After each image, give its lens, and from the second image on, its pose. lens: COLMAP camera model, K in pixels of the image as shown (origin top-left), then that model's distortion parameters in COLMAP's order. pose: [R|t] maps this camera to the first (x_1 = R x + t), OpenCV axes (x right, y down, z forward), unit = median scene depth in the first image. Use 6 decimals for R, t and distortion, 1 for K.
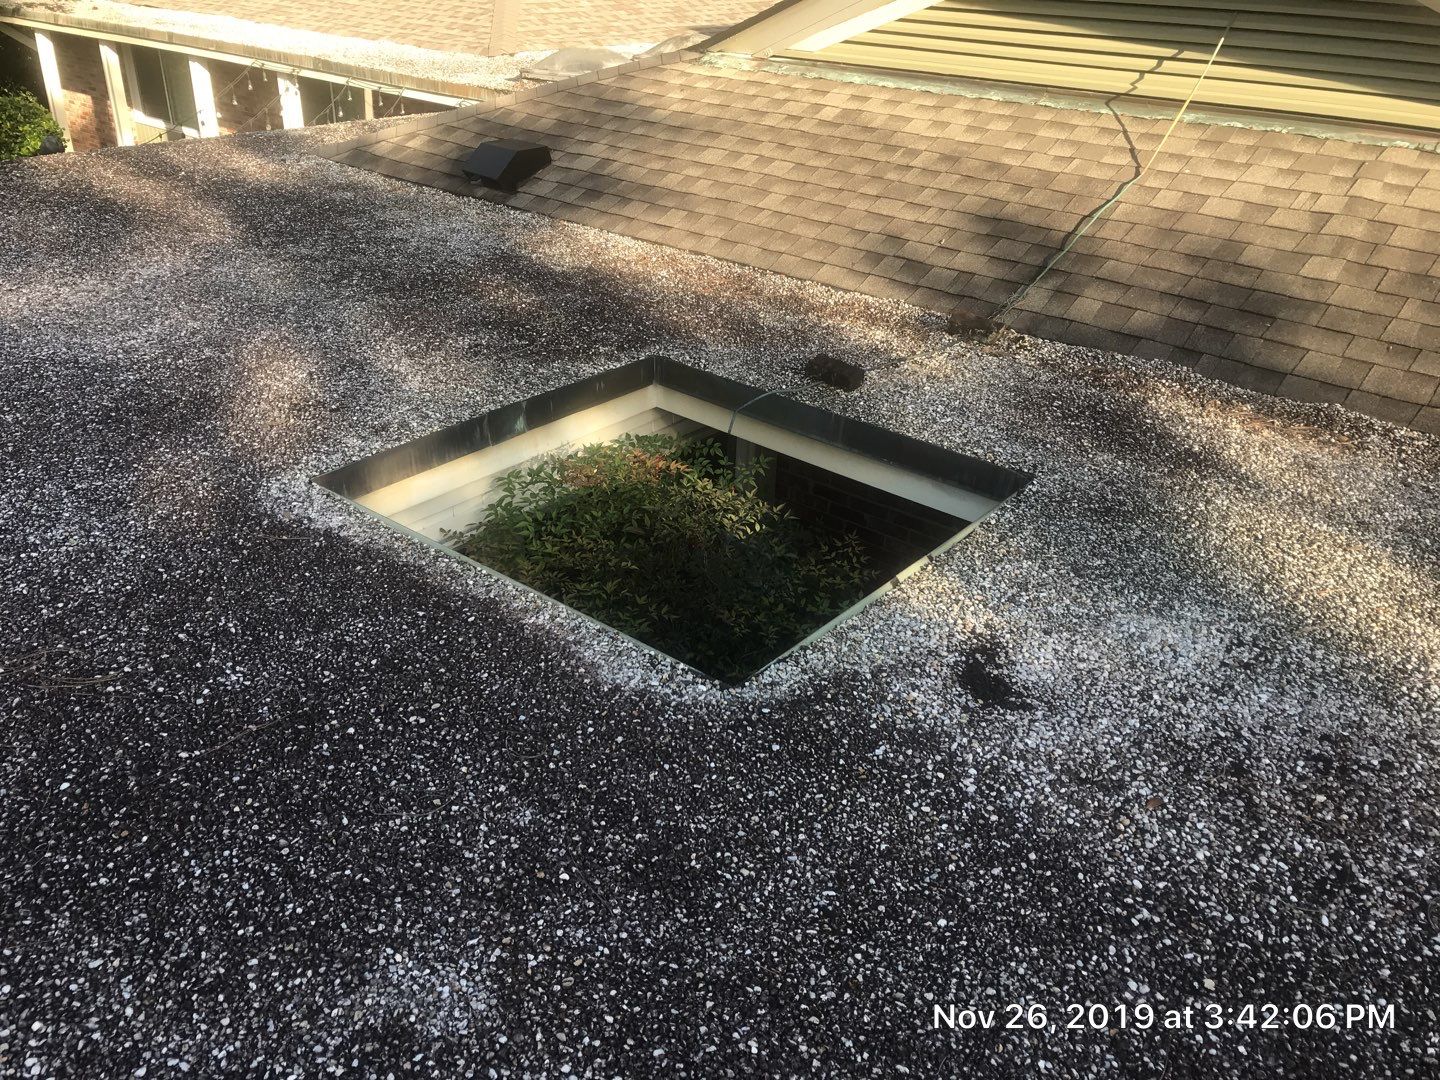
lens RADIAL K [[1197.3, 0, 720.0], [0, 1197.3, 540.0], [0, 0, 1]] dist [-0.011691, 0.052335]
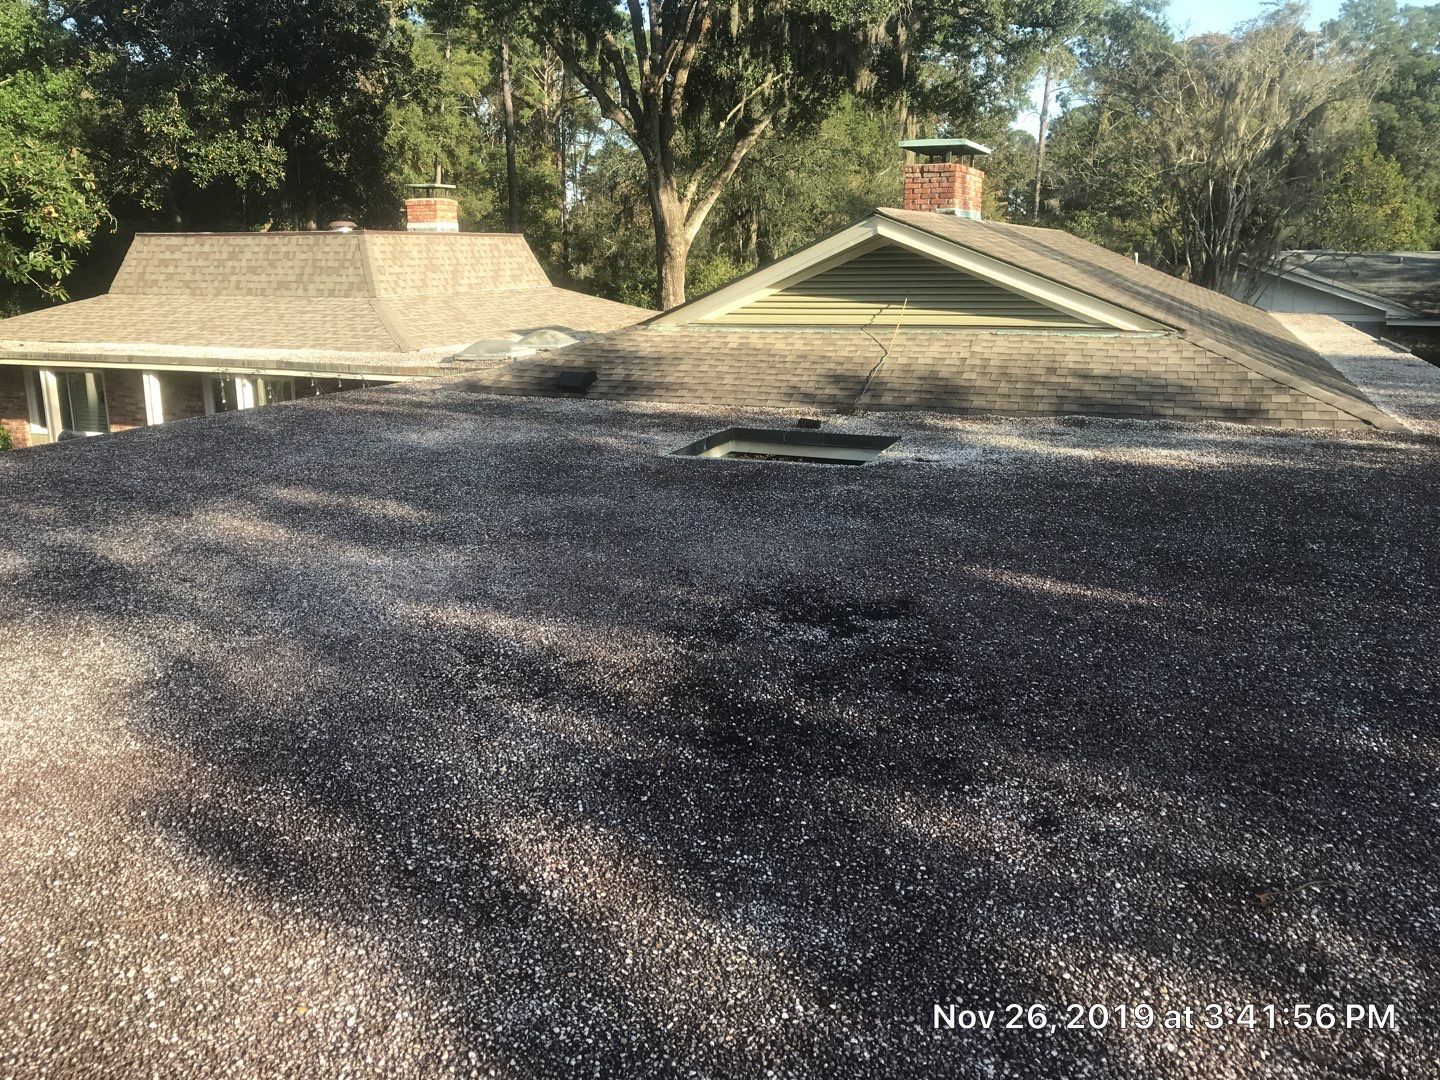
lens RADIAL K [[1171.7, 0, 720.0], [0, 1171.7, 540.0], [0, 0, 1]] dist [0.082112, -0.142587]
pose [[0.948633, -0.111406, 0.296116, -0.680291], [0.178570, 0.961157, -0.210453, 0.470721], [-0.261168, 0.252520, 0.931678, -0.966717]]
